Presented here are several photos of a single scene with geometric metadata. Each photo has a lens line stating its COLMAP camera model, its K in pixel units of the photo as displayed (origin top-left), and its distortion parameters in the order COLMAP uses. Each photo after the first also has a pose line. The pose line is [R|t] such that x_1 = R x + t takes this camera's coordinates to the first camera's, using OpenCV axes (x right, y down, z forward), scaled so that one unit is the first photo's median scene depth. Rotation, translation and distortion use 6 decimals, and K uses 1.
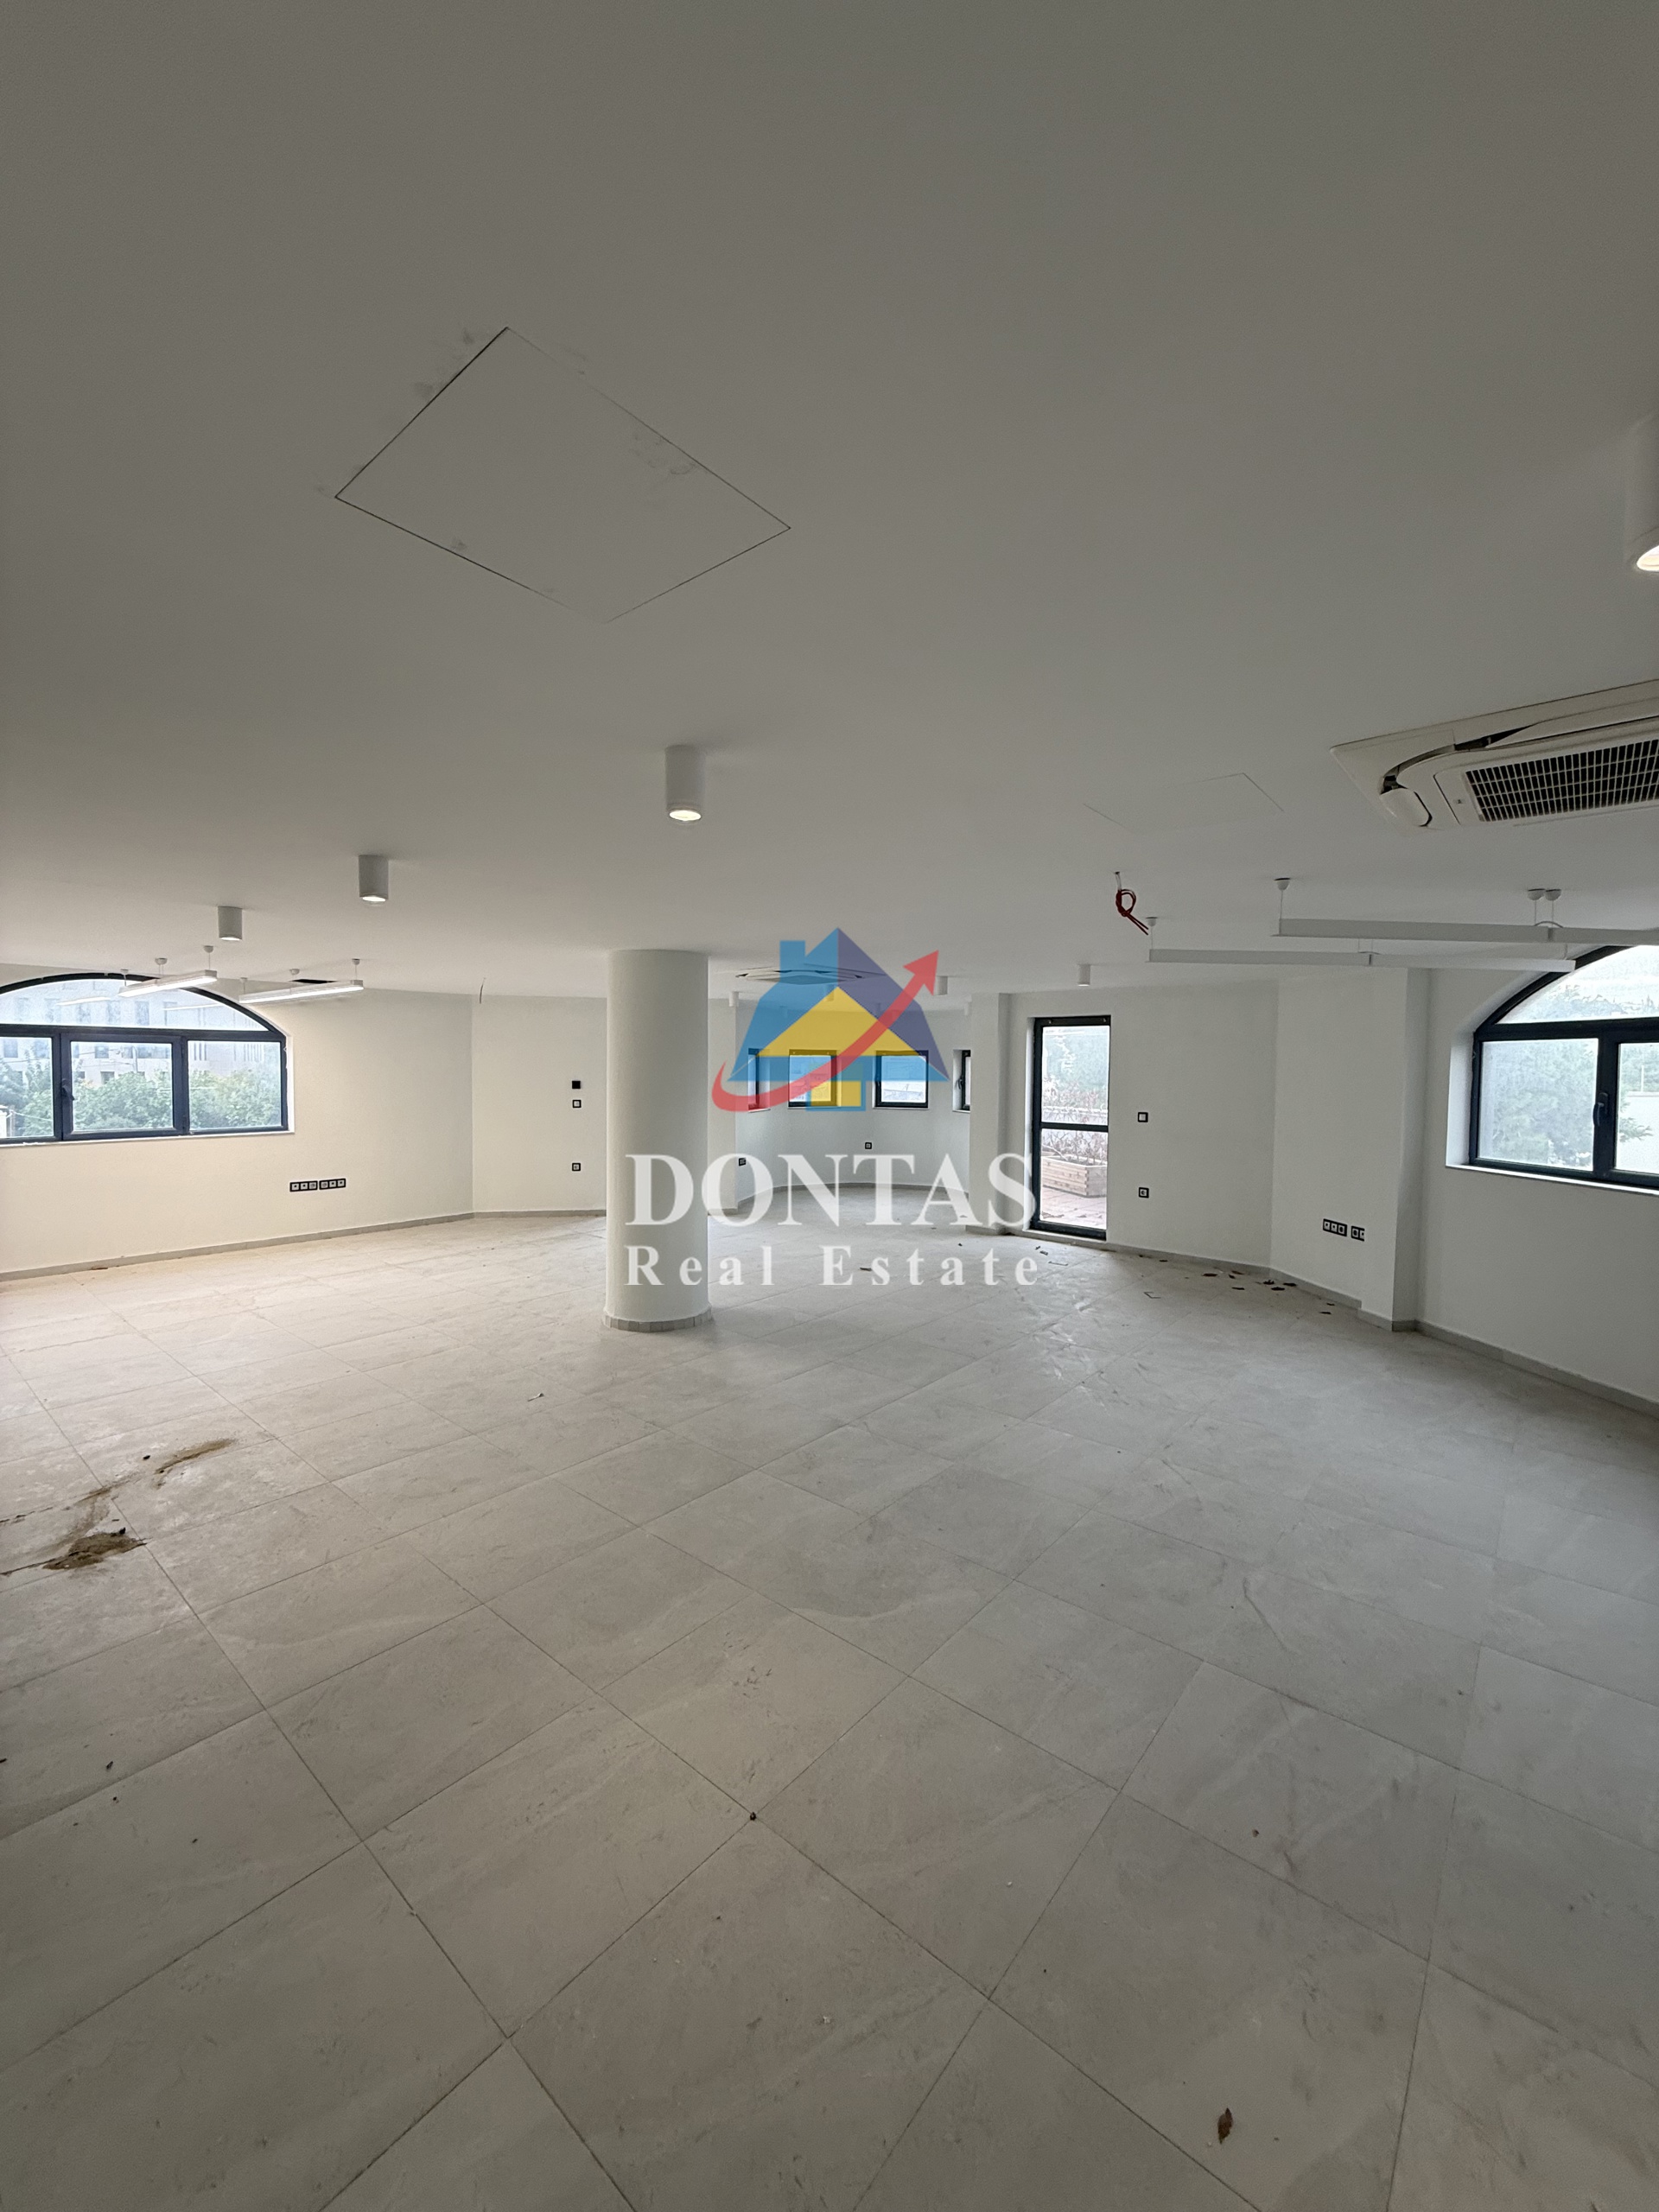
lens RADIAL K [[885.7, 0, 826.3], [0, 885.7, 1098.8], [0, 0, 1]] dist [-0.000951, -0.000015]
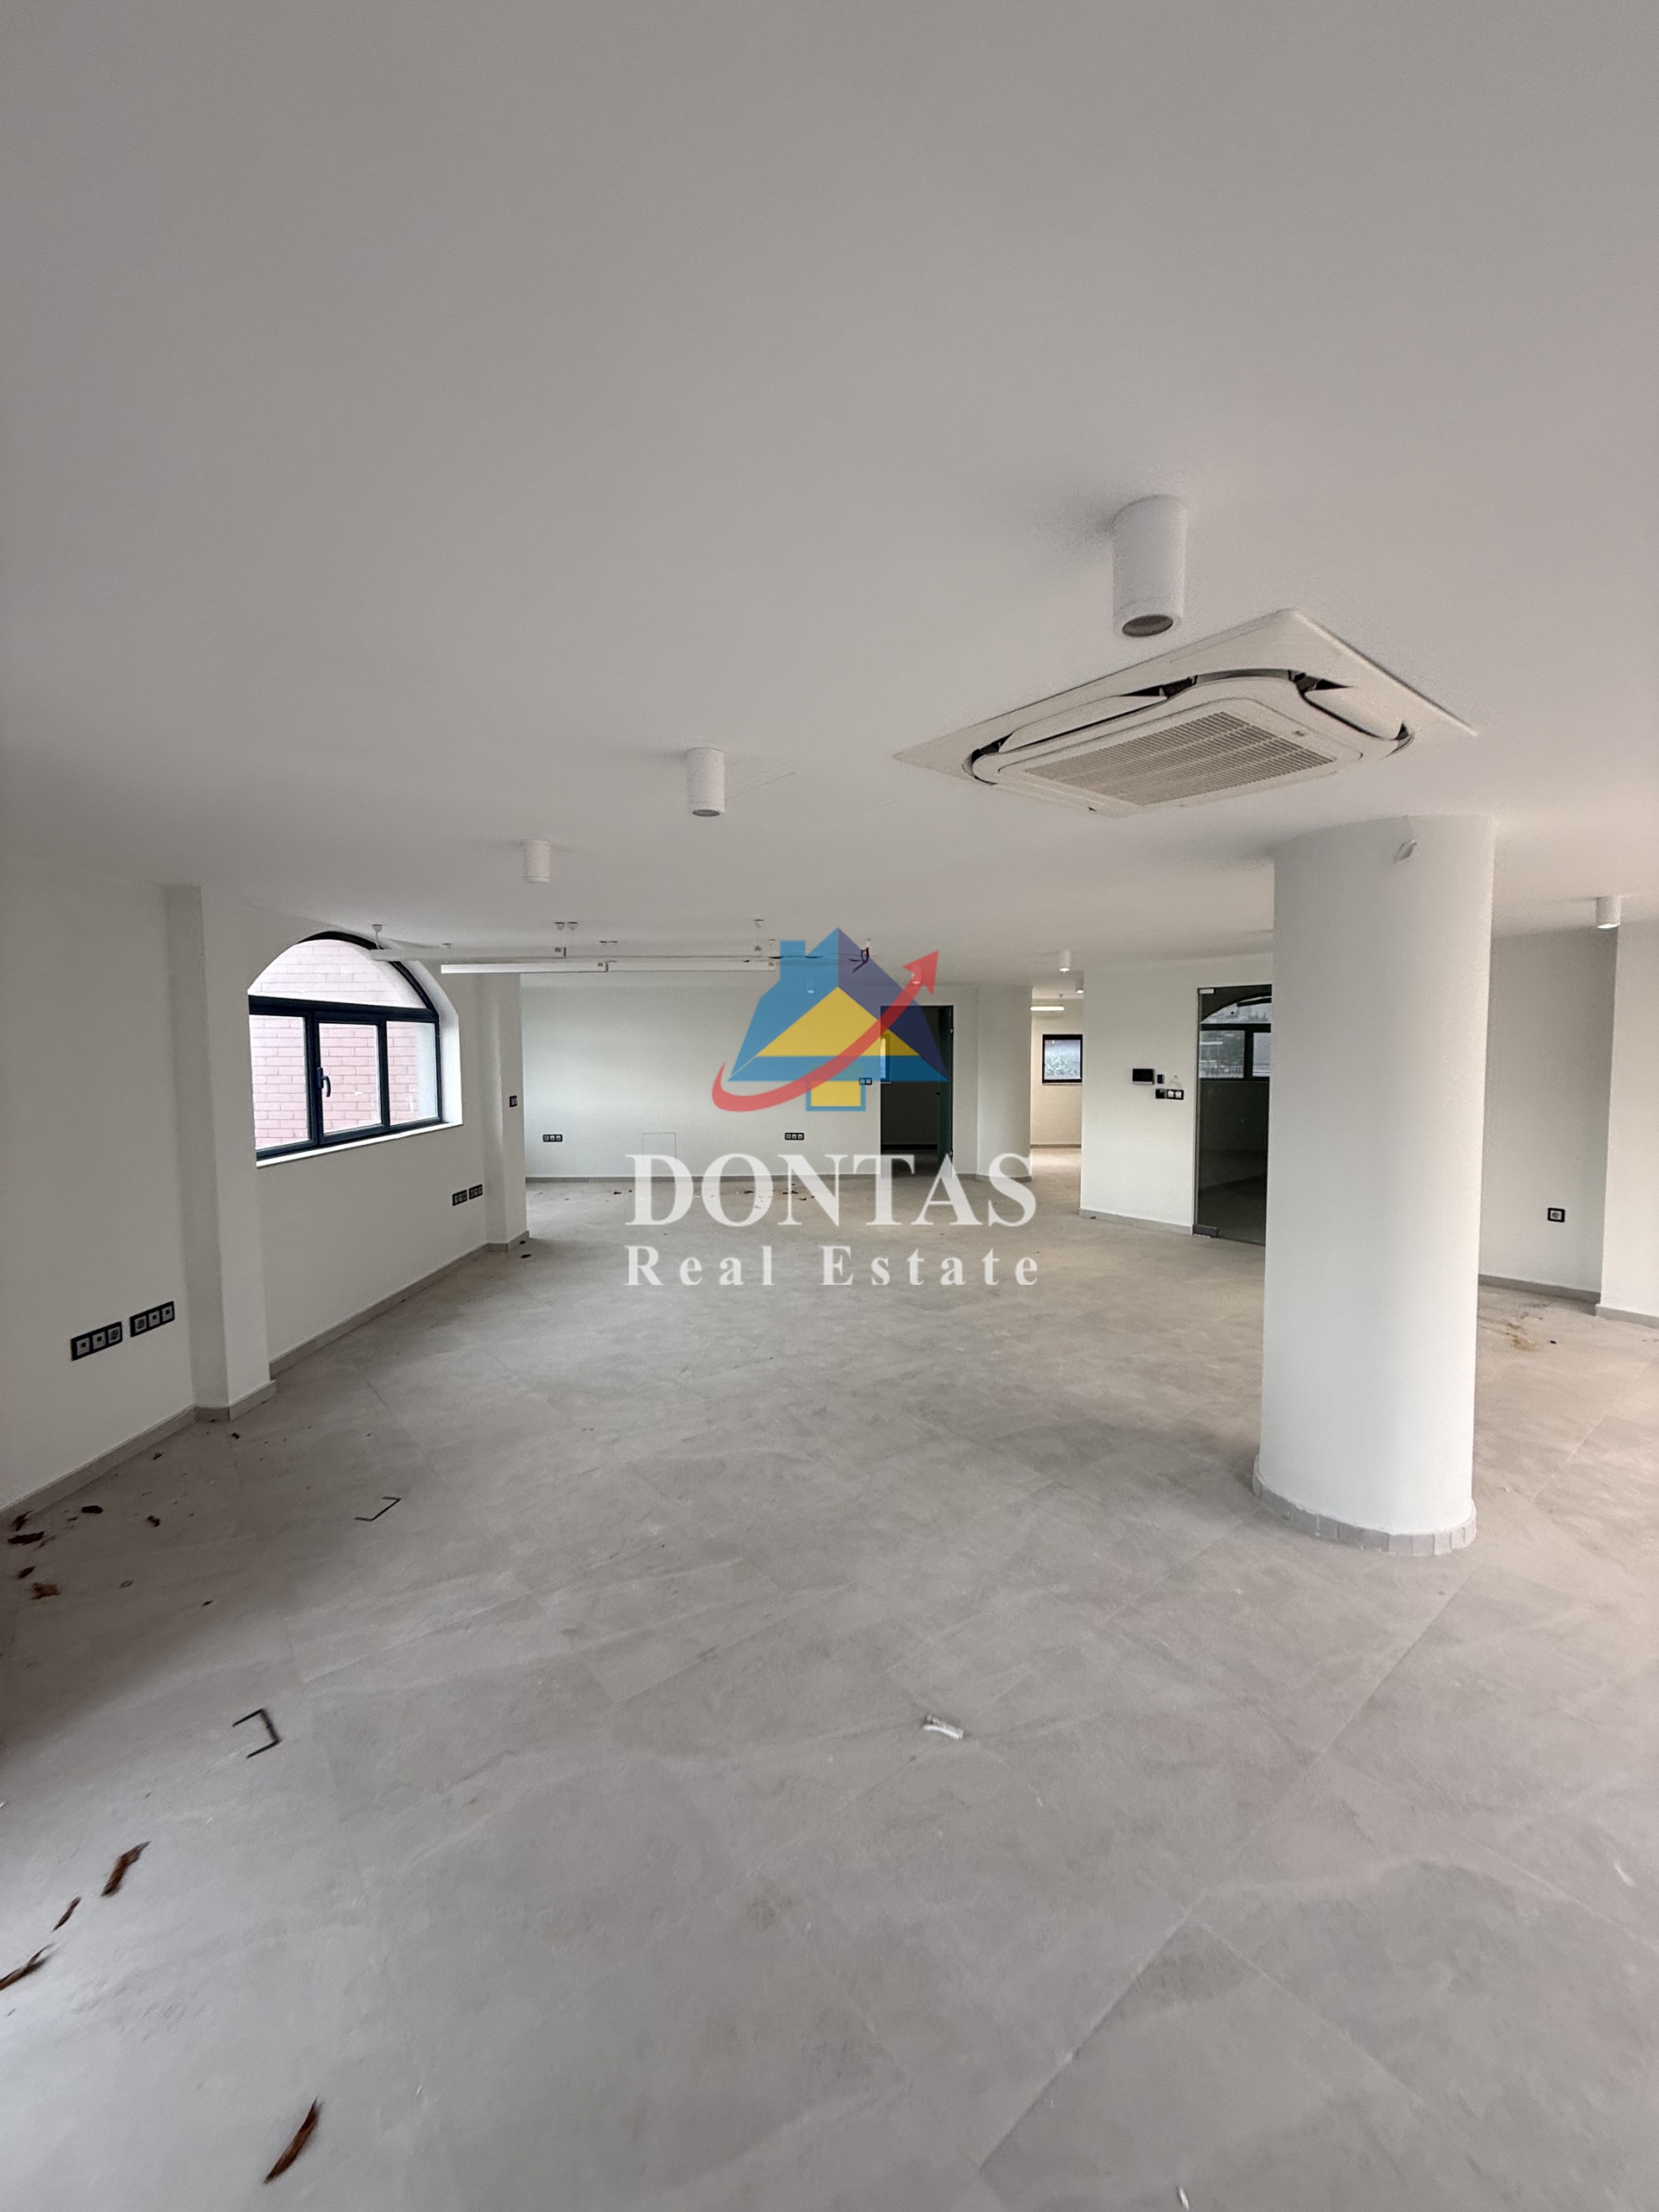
lens RADIAL K [[885.7, 0, 831.0], [0, 885.7, 1105.1], [0, 0, 1]] dist [-0.000951, -0.000015]
pose [[-0.984062, -0.014732, 0.177215, 0.049148], [0.004366, 0.994261, 0.106895, -0.074591], [-0.177773, 0.105965, -0.978350, 1.972532]]
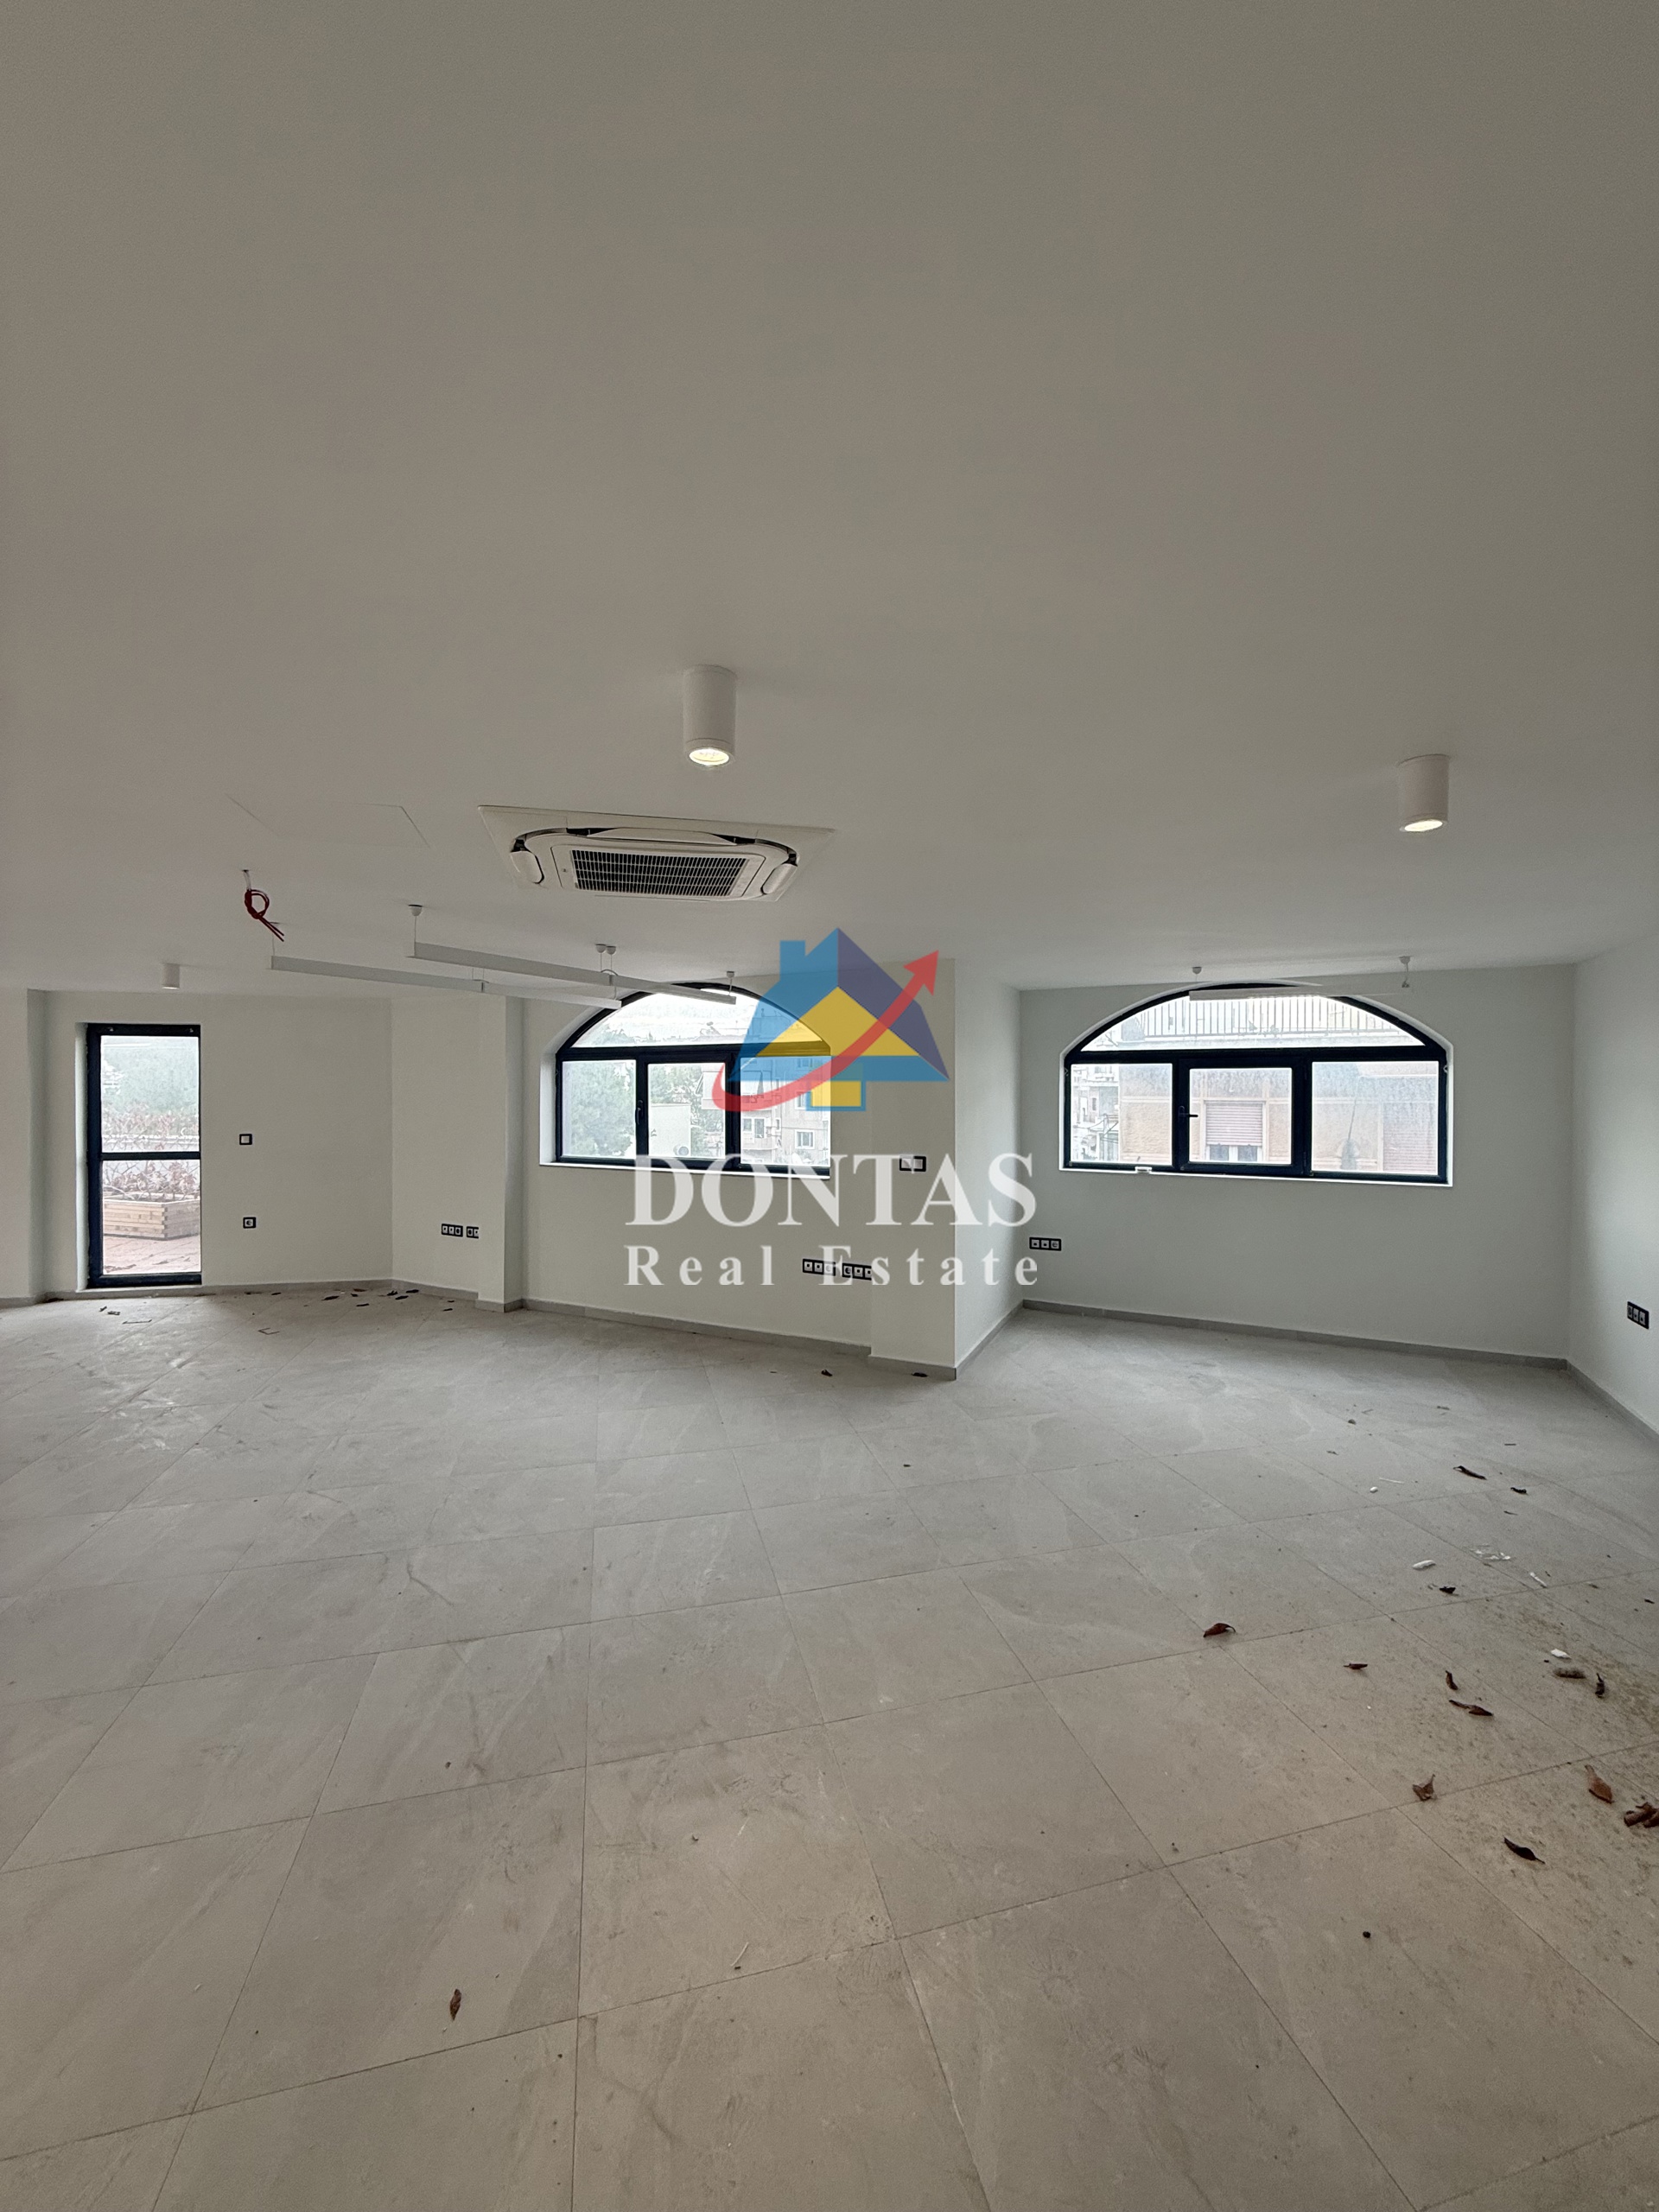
lens RADIAL K [[885.7, 0, 836.9], [0, 885.7, 1098.4], [0, 0, 1]] dist [-0.000951, -0.000015]
pose [[0.577353, -0.016537, 0.816327, -0.052167], [0.035328, 0.999365, -0.004741, 0.007387], [-0.815730, 0.031576, 0.577571, -0.026871]]
